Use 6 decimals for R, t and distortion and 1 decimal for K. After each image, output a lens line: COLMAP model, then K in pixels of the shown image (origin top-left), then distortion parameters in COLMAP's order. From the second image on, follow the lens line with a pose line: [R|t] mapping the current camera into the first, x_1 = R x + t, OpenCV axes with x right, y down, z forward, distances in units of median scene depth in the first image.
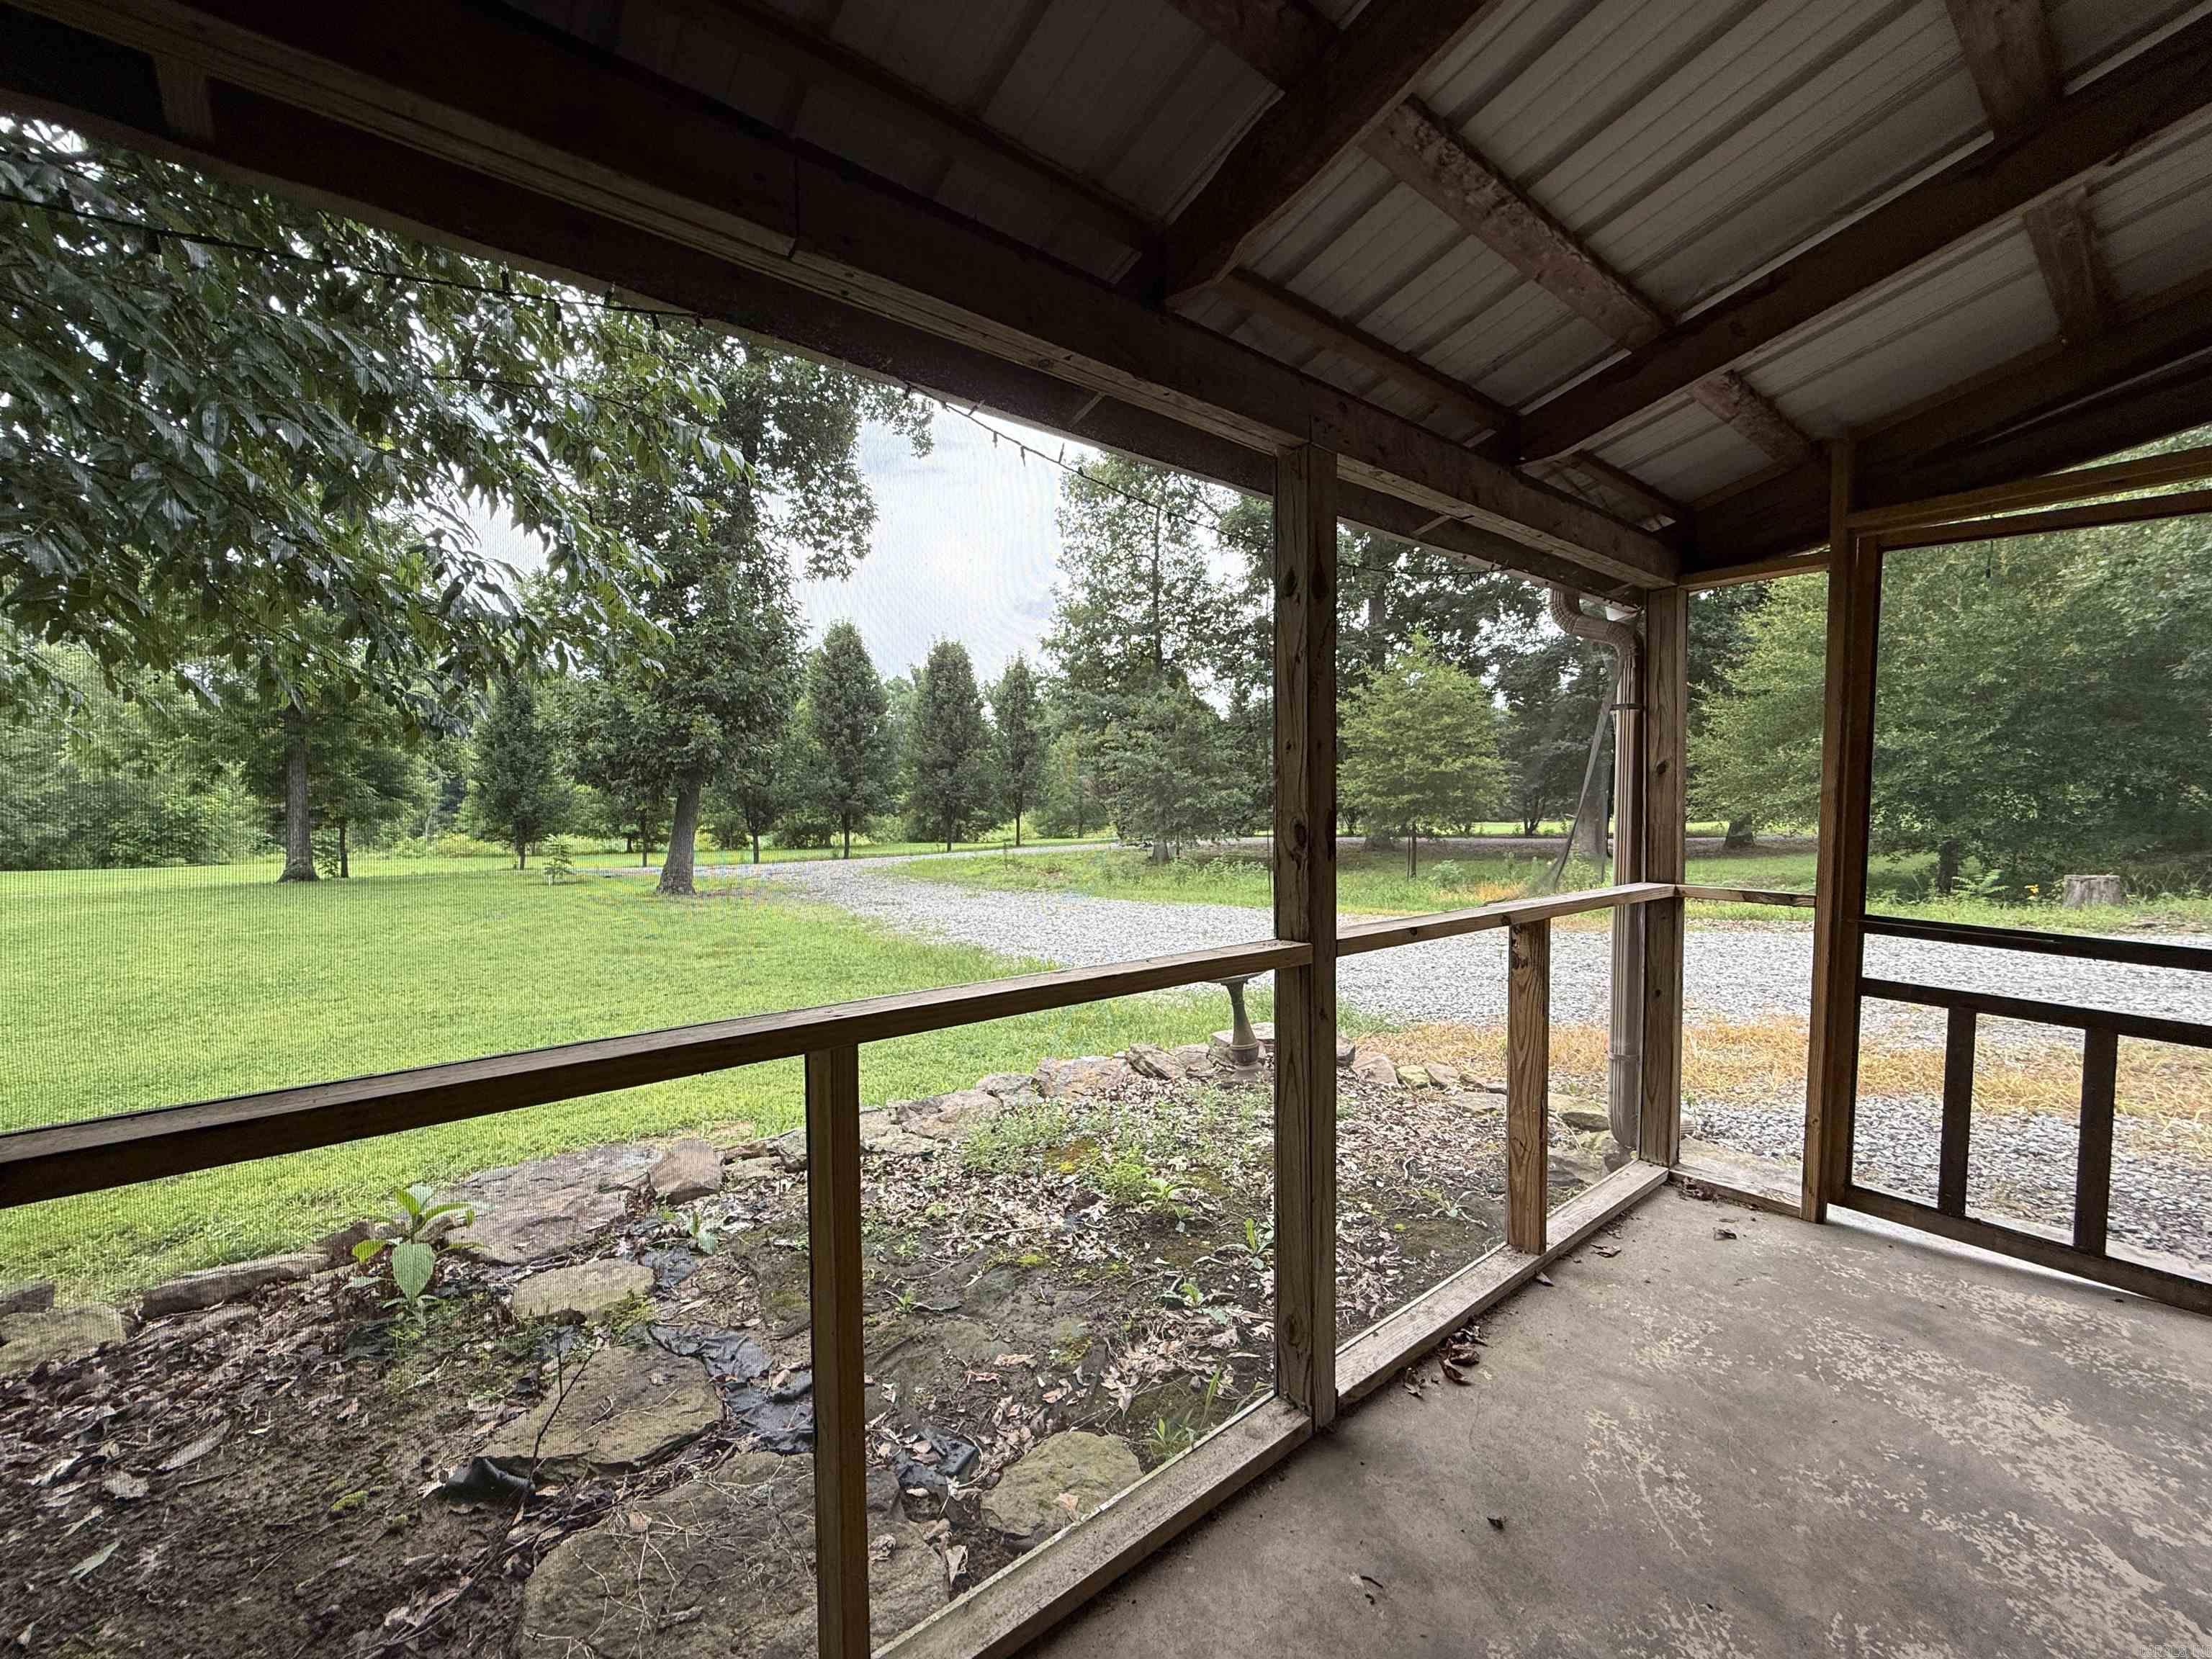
lens RADIAL K [[879.7, 0, 1101.8], [0, 879.7, 842.8], [0, 0, 1]] dist [-0.002057, 0.000323]
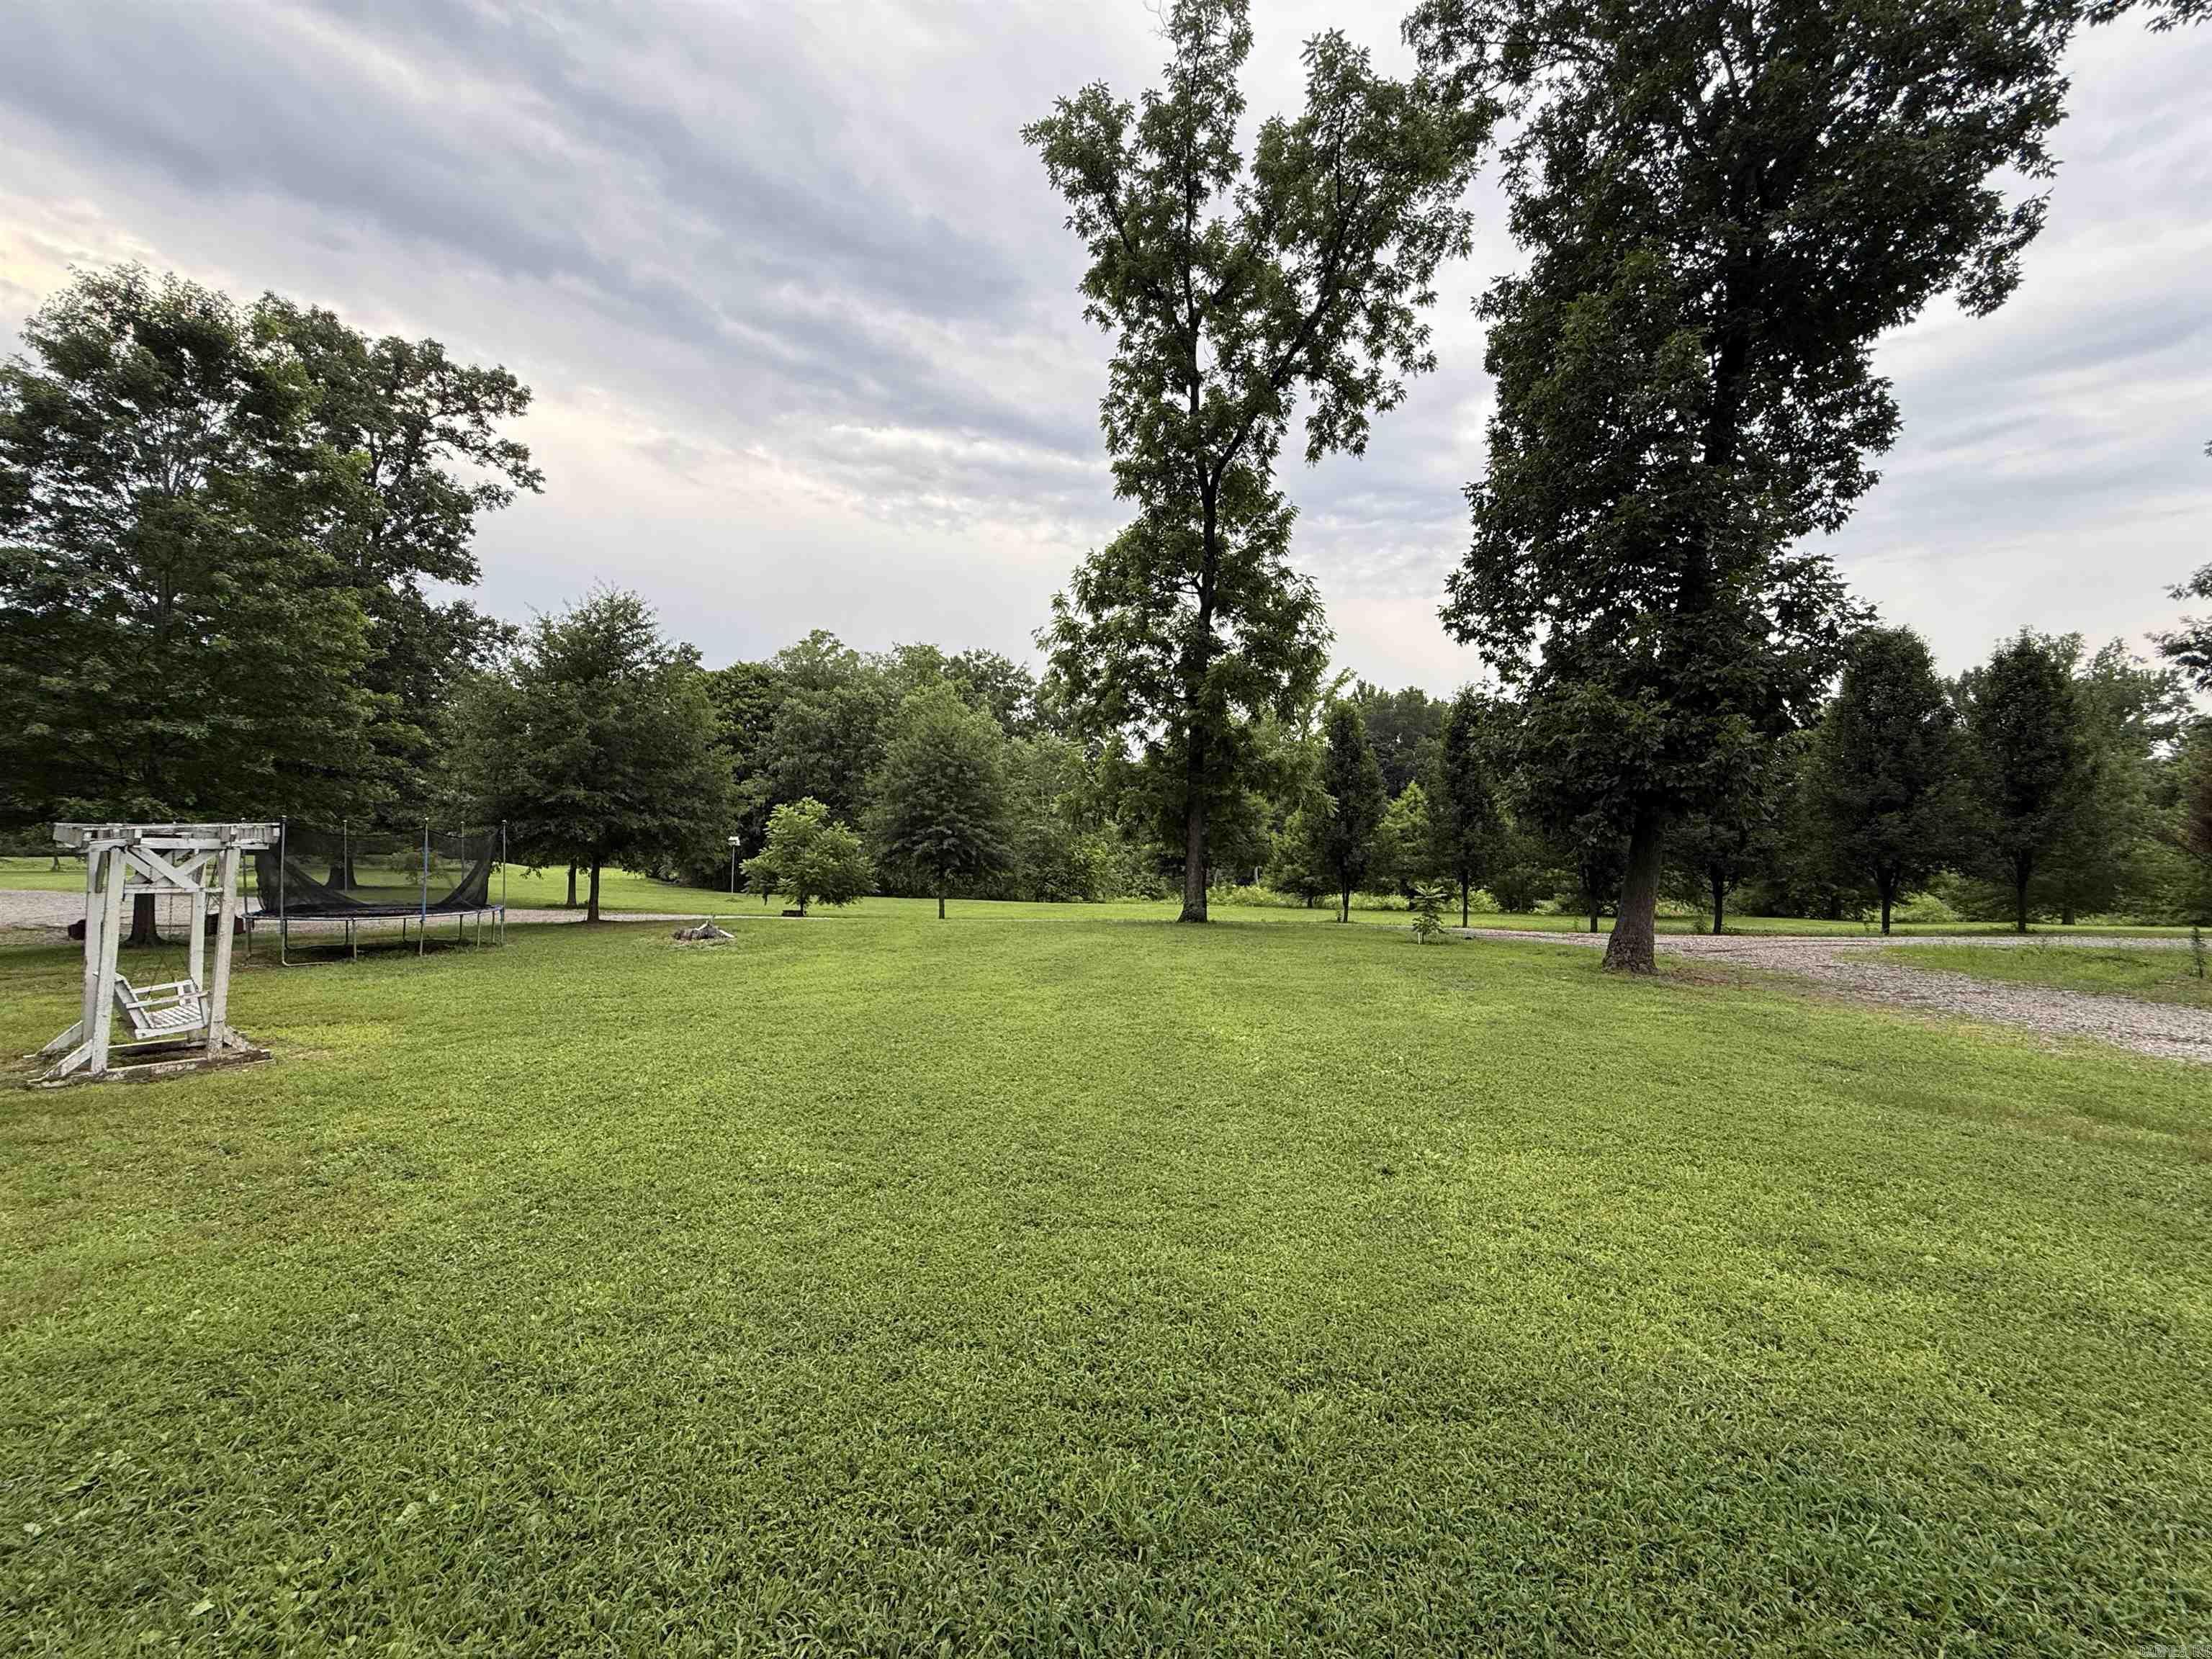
lens RADIAL K [[879.7, 0, 1110.6], [0, 879.7, 832.0], [0, 0, 1]] dist [-0.002057, 0.000323]
pose [[0.738309, -0.008465, -0.674409, -0.197253], [-0.048155, 0.996708, -0.065228, 0.007000], [0.672741, 0.080634, 0.735471, 0.105872]]
